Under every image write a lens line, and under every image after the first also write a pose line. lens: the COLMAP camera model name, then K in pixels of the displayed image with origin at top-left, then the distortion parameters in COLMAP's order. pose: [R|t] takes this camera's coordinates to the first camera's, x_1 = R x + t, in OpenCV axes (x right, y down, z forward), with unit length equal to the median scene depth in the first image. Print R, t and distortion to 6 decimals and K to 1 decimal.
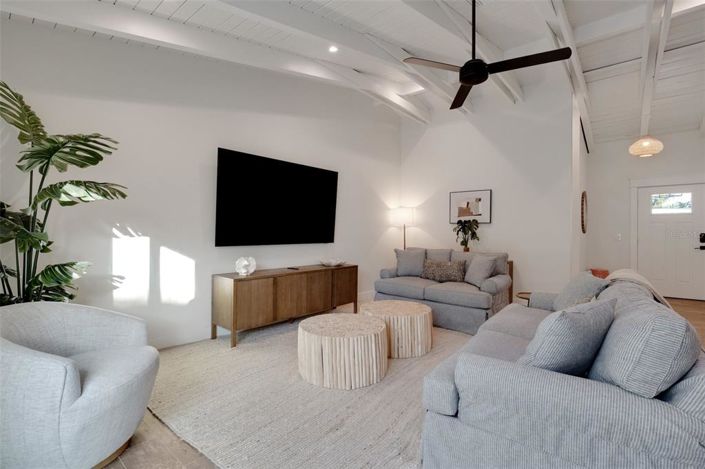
lens RADIAL K [[325.5, 0, 352.5], [0, 325.5, 234.5], [0, 0, 1]] dist [-0.000365, 0.000081]
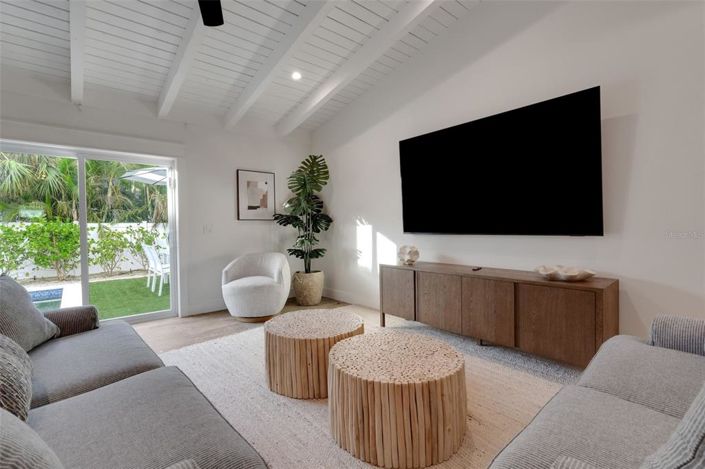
lens RADIAL K [[325.5, 0, 352.5], [0, 325.5, 234.5], [0, 0, 1]] dist [-0.000365, 0.000081]
pose [[-0.149090, 0.027979, -0.988428, 0.477854], [0.010976, 0.999585, 0.026640, 0.006136], [0.988763, -0.006877, -0.149335, 0.716878]]
